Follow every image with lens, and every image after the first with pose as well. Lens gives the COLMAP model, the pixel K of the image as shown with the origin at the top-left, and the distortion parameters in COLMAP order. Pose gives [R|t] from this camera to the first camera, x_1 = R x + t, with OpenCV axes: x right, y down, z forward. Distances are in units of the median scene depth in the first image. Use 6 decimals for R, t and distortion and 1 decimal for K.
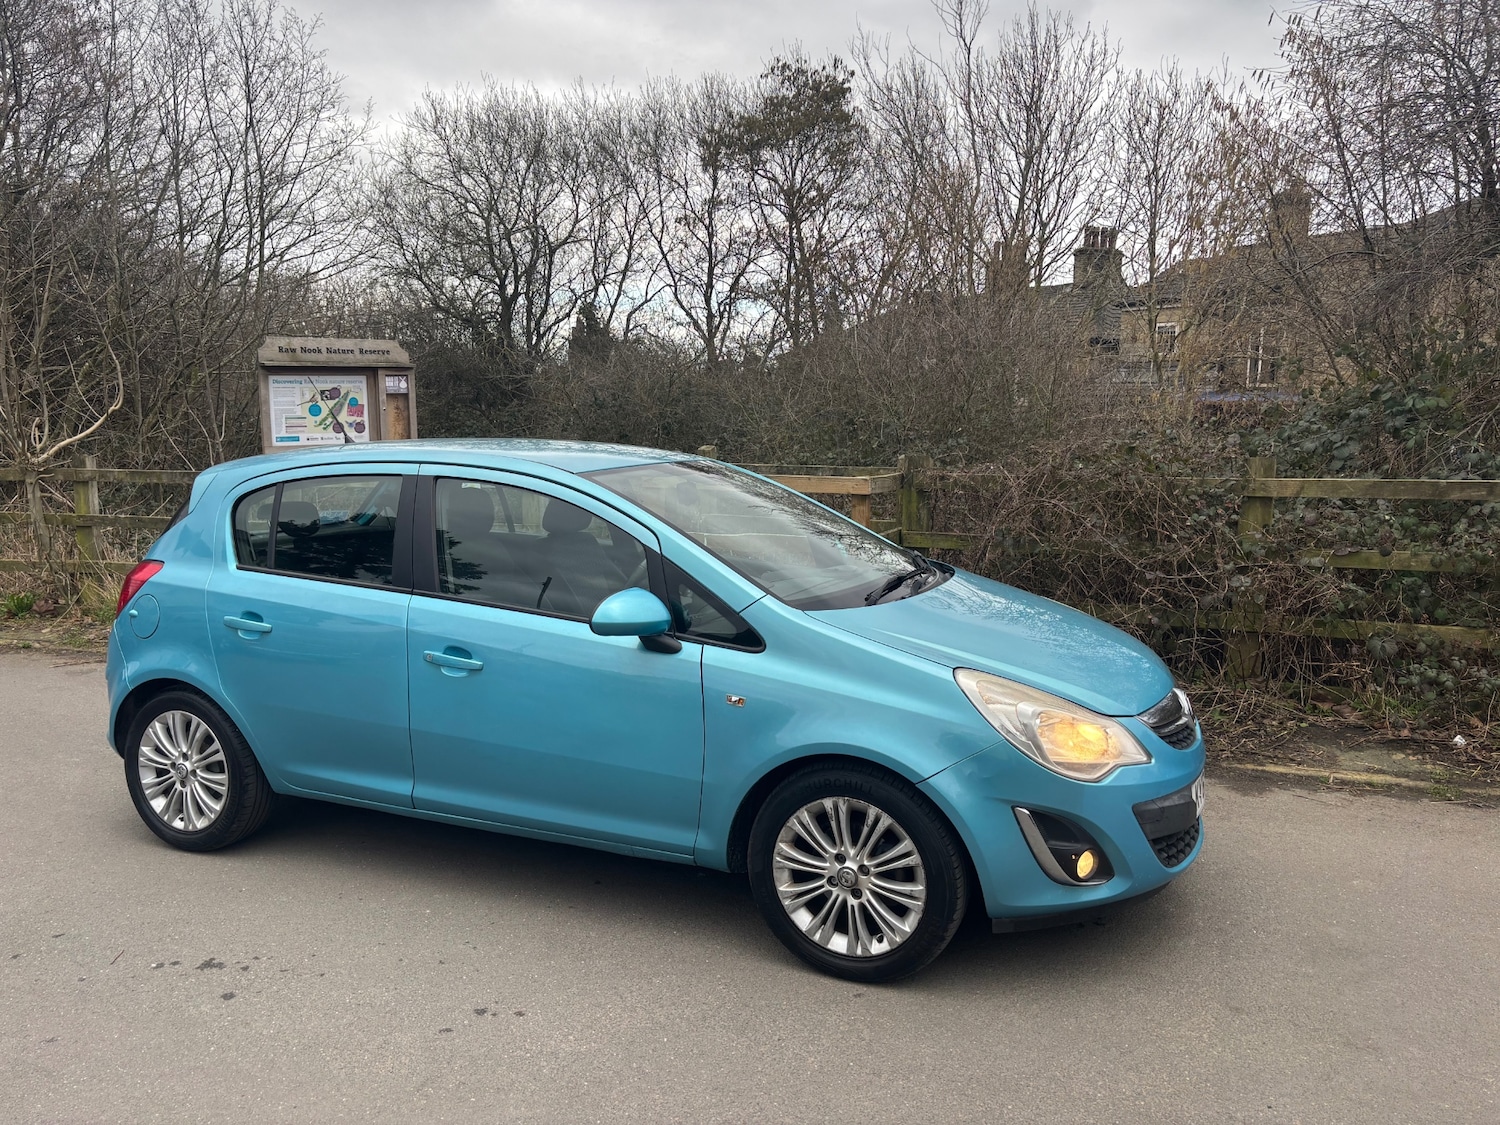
lens RADIAL K [[1137.7, 0, 736.1], [0, 1137.7, 552.4], [0, 0, 1]] dist [0.031021, -0.024855]
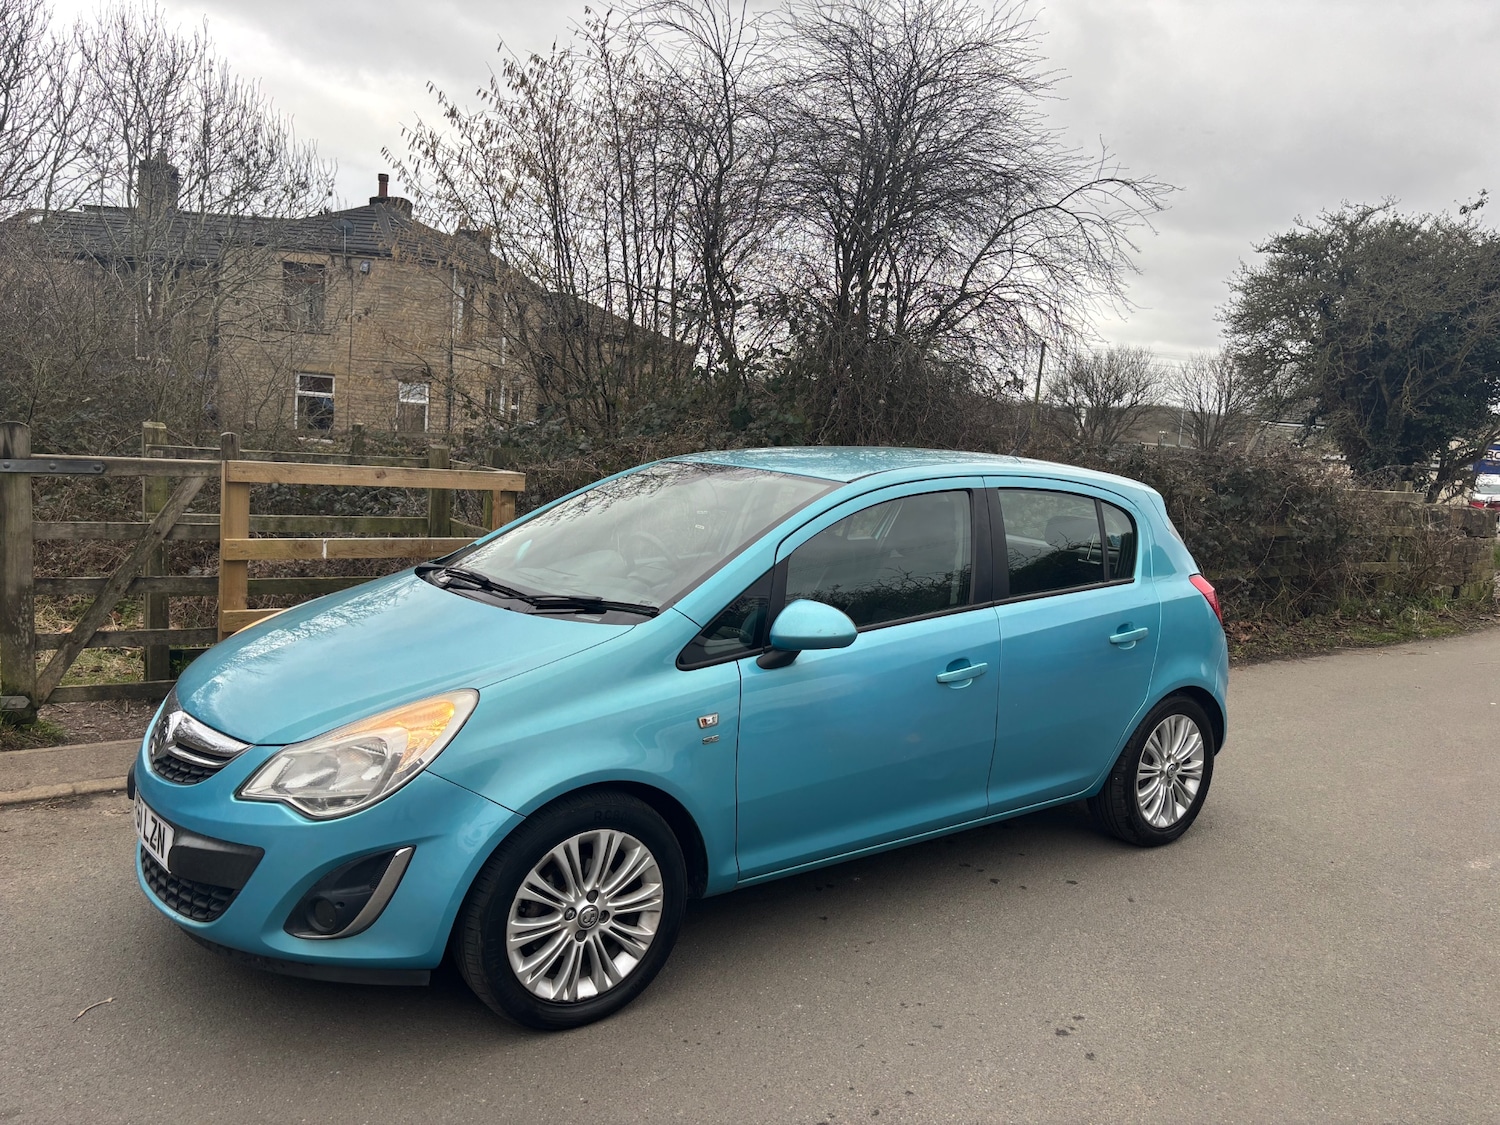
lens RADIAL K [[1137.7, 0, 753.9], [0, 1137.7, 571.3], [0, 0, 1]] dist [0.031021, -0.024855]
pose [[0.521584, -0.072053, 0.850152, -0.424166], [0.039698, 0.997398, 0.060177, -0.024996], [-0.852276, 0.002362, 0.523087, 0.253657]]
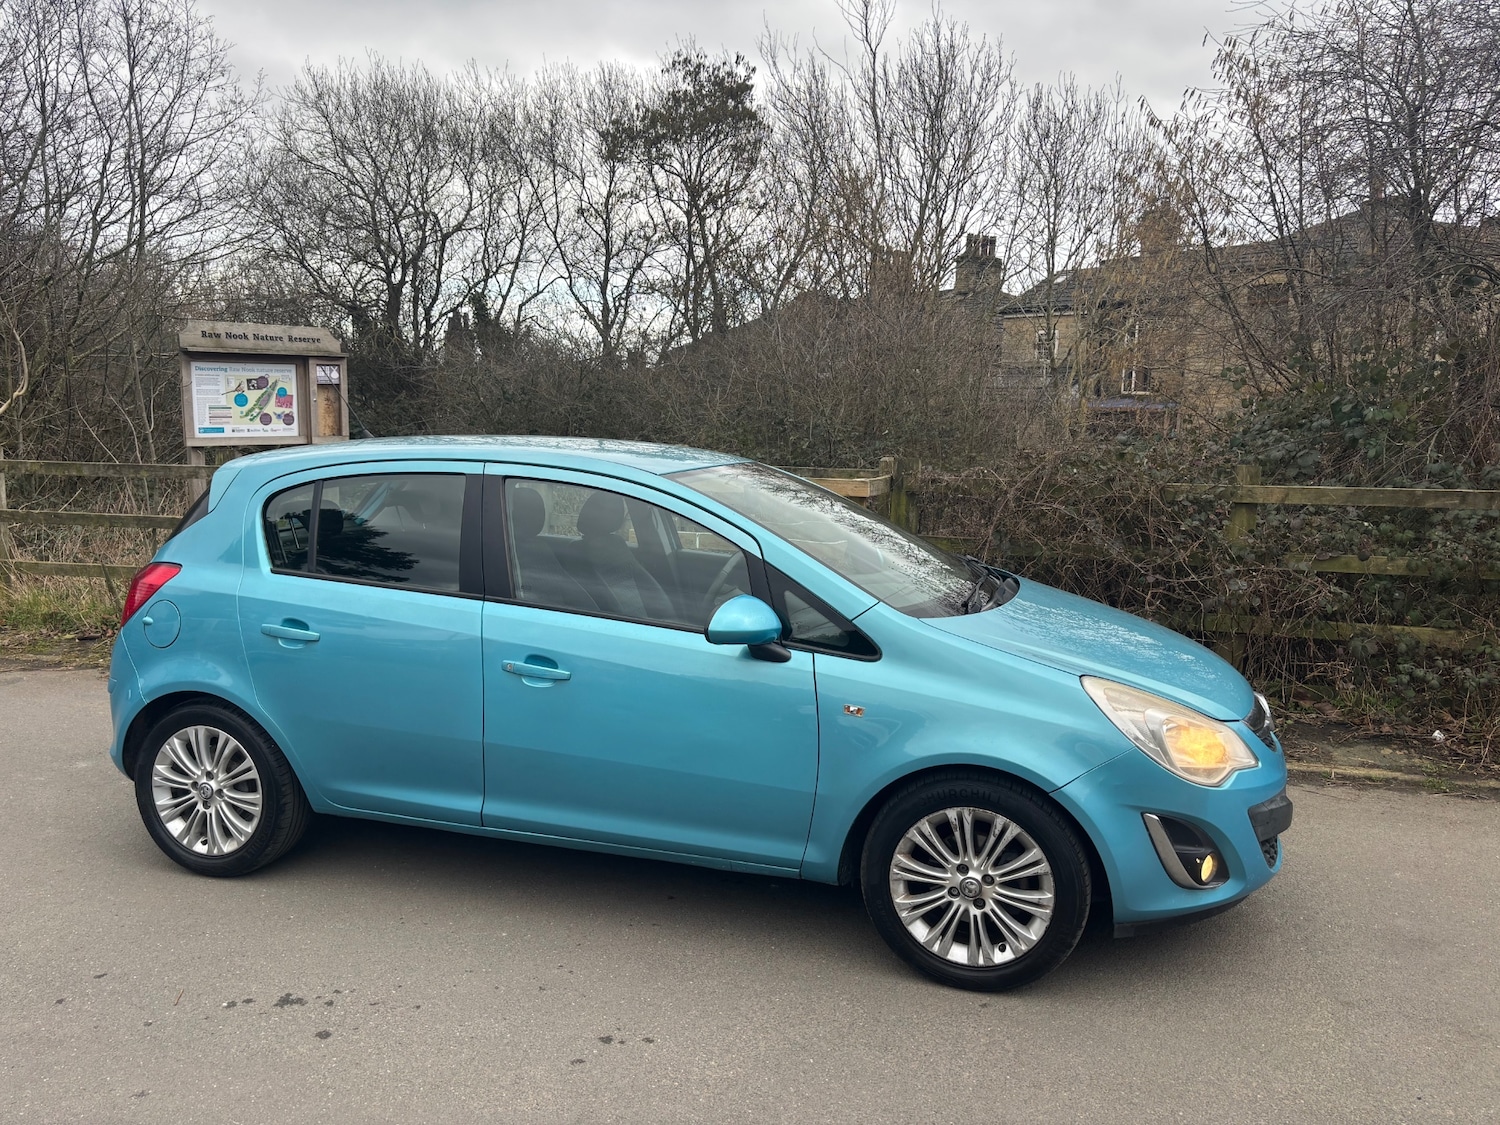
lens RADIAL K [[1137.7, 0, 742.2], [0, 1137.7, 564.8], [0, 0, 1]] dist [0.031021, -0.024855]
pose [[0.992958, 0.002484, 0.118441, -0.080678], [-0.003994, 0.999914, 0.012516, -0.002541], [-0.118400, -0.012901, 0.992882, 0.016098]]
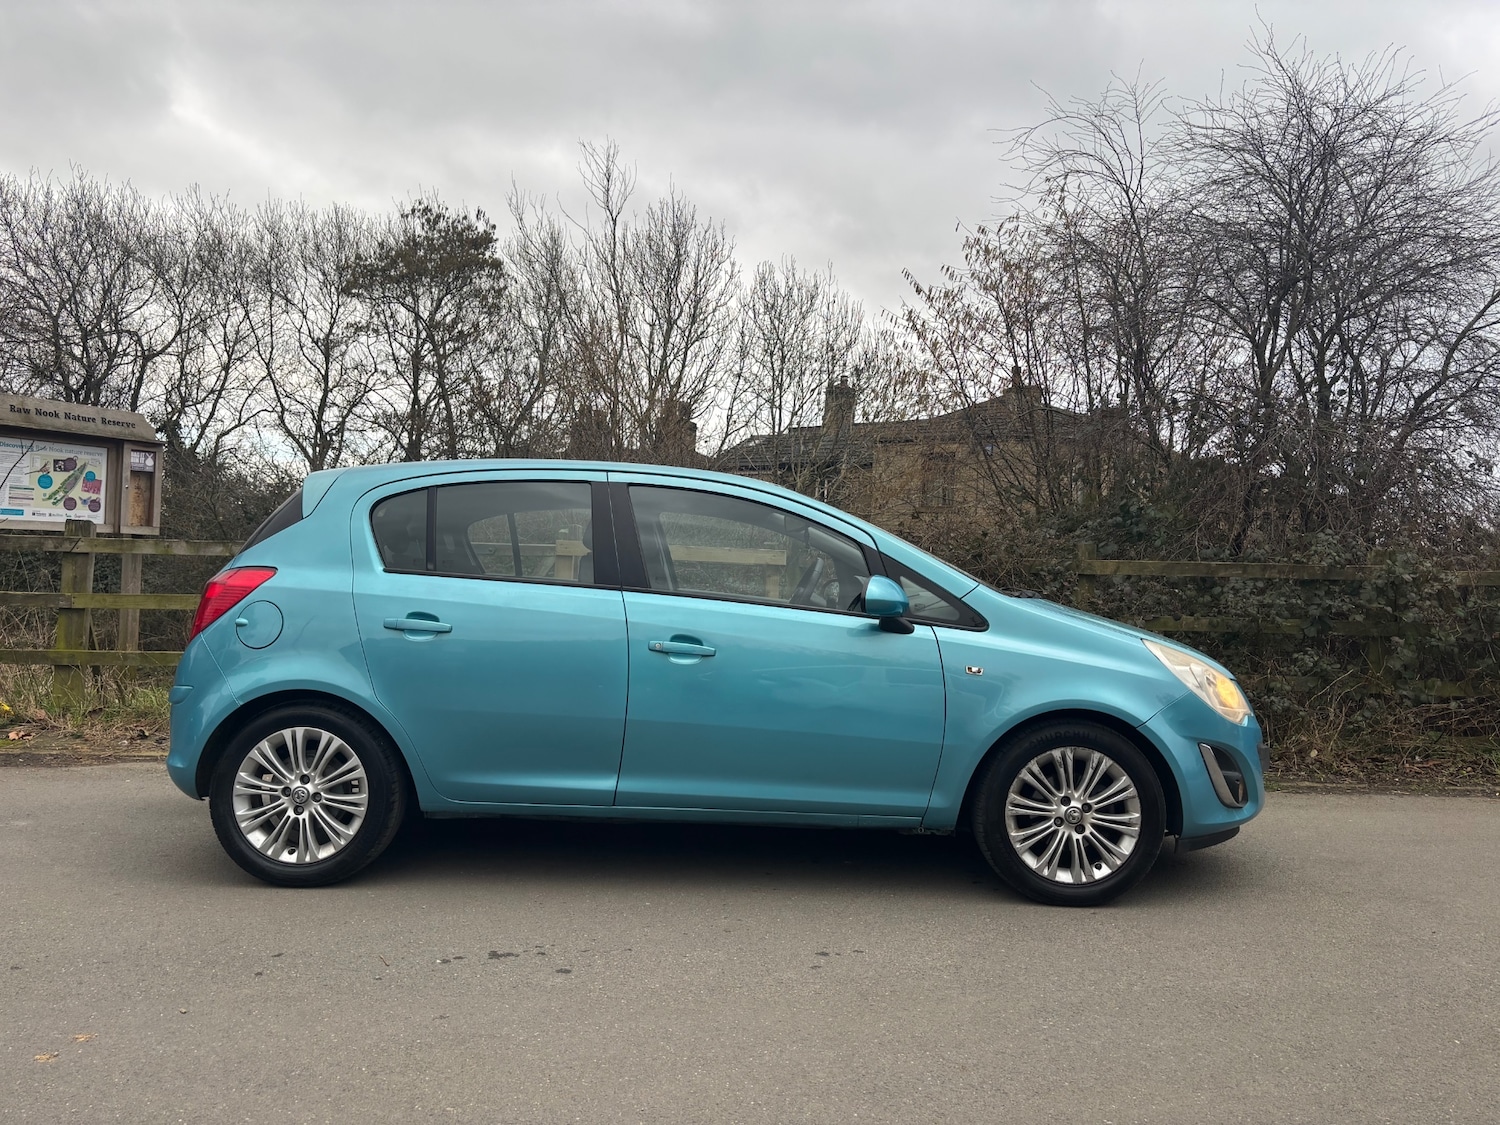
lens RADIAL K [[1137.7, 0, 747.4], [0, 1137.7, 550.5], [0, 0, 1]] dist [0.031021, -0.024855]
pose [[0.916172, 0.043509, 0.398417, -0.260350], [0.013488, 0.990179, -0.139150, 0.063959], [-0.400558, 0.132859, 0.906588, 0.006940]]
